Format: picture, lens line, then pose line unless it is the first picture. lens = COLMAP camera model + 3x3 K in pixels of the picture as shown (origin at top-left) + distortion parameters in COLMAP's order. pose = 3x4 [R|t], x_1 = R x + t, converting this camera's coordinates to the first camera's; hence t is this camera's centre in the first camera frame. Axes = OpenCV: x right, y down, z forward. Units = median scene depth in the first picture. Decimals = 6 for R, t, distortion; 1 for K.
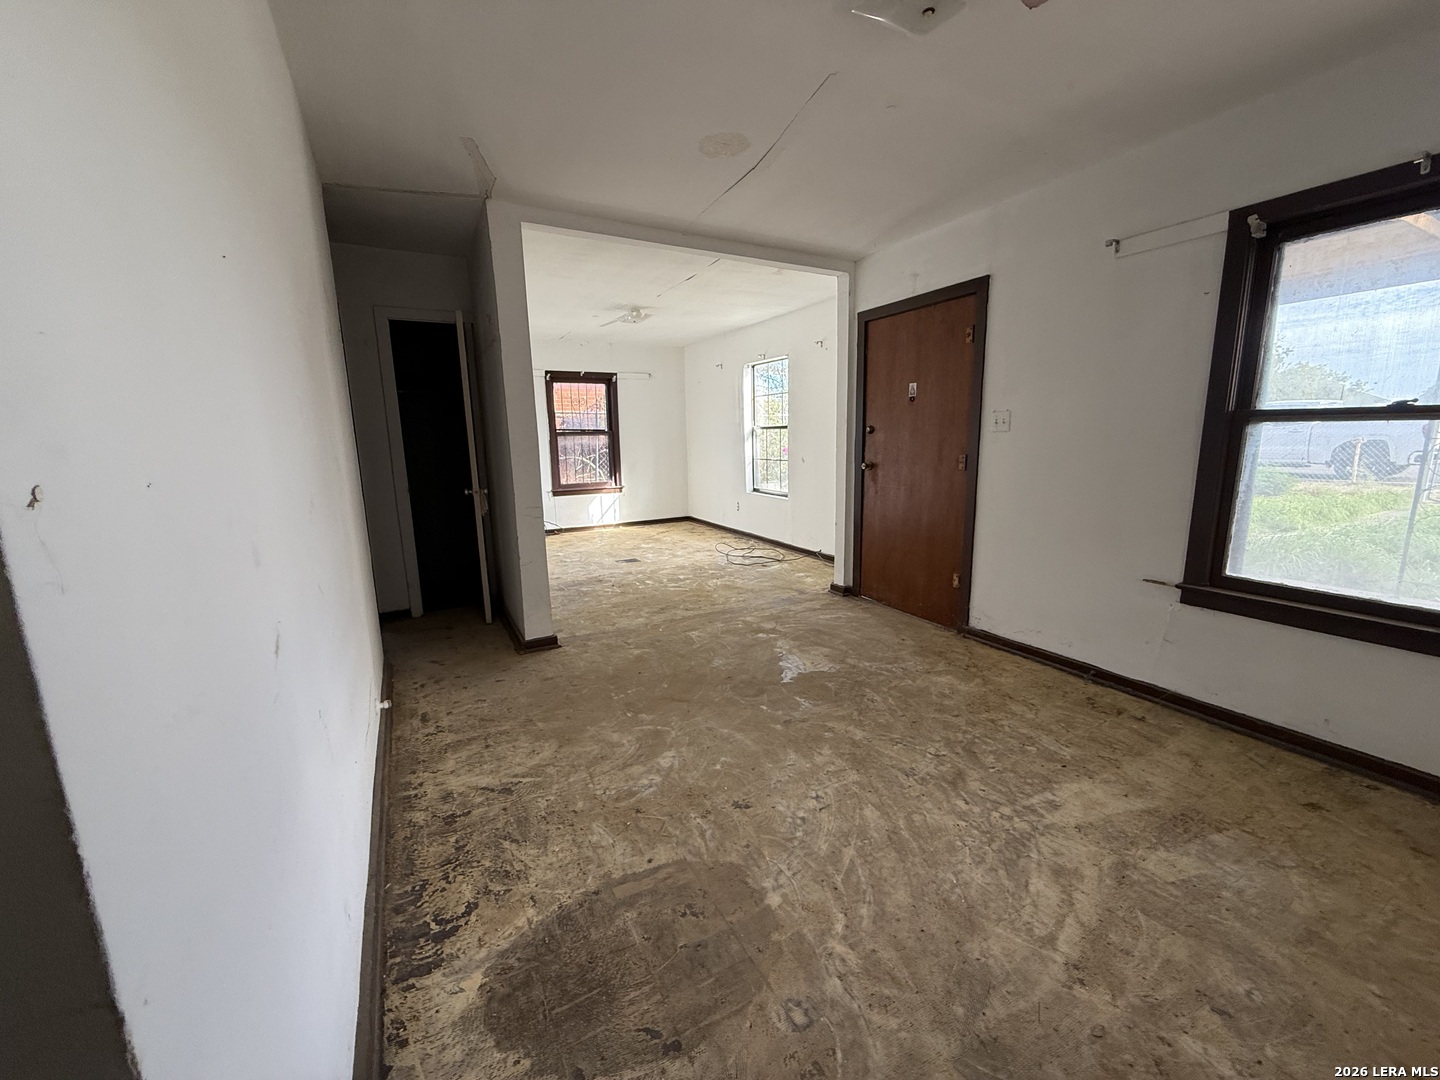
lens RADIAL K [[577.5, 0, 721.0], [0, 577.5, 541.5], [0, 0, 1]] dist [-0.001907, 0.000544]
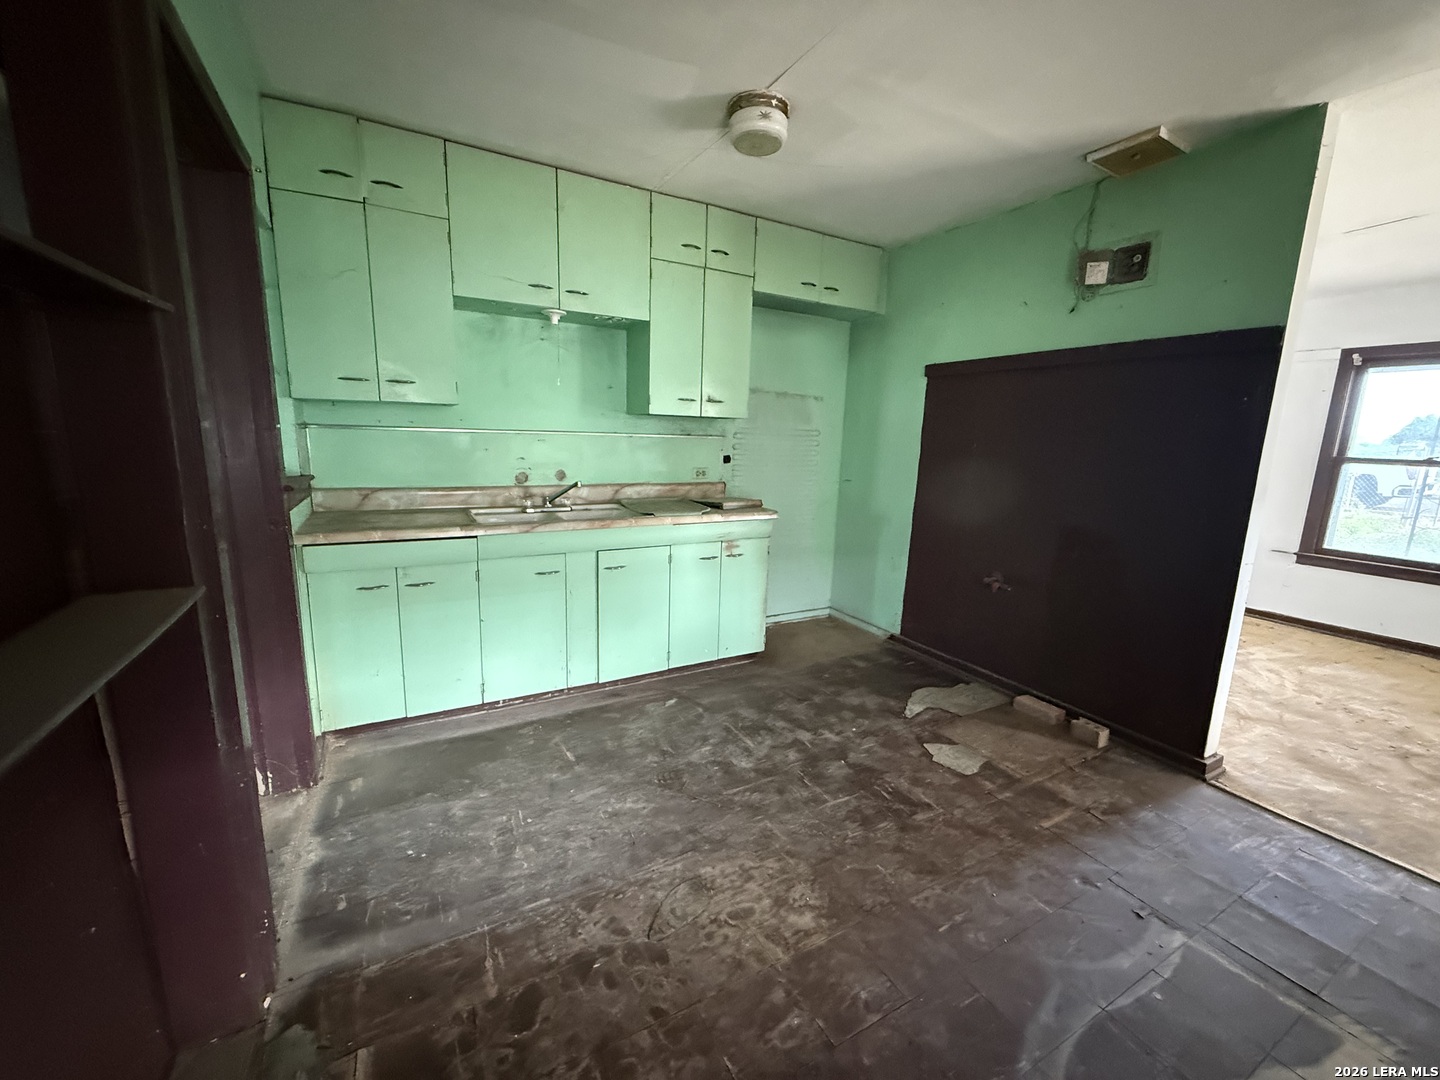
lens RADIAL K [[577.5, 0, 717.8], [0, 577.5, 543.5], [0, 0, 1]] dist [-0.001907, 0.000544]
pose [[0.998685, 0.046753, 0.021036, -1.047445], [-0.046787, 0.998904, 0.001091, 0.132045], [-0.020962, -0.002074, 0.999778, -0.752155]]
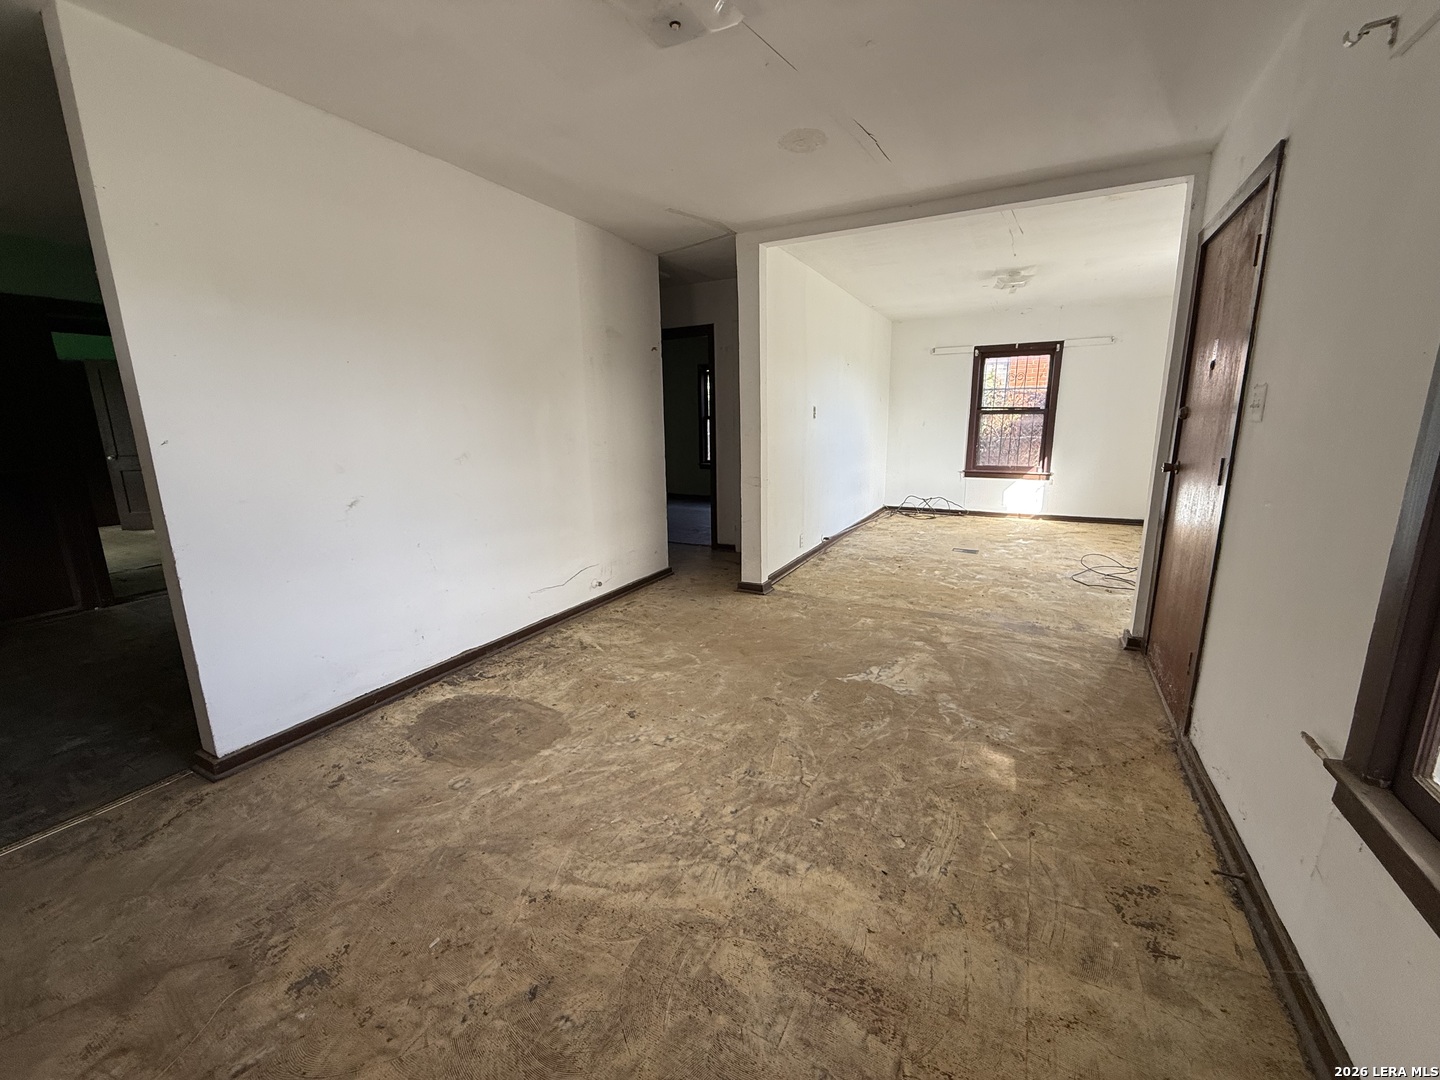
lens RADIAL K [[577.5, 0, 715.2], [0, 577.5, 542.2], [0, 0, 1]] dist [-0.001907, 0.000544]
pose [[0.549876, 0.187382, -0.813956, 0.901542], [-0.149593, 0.980847, 0.124743, -0.086981], [0.821741, 0.053170, 0.567375, 0.325443]]
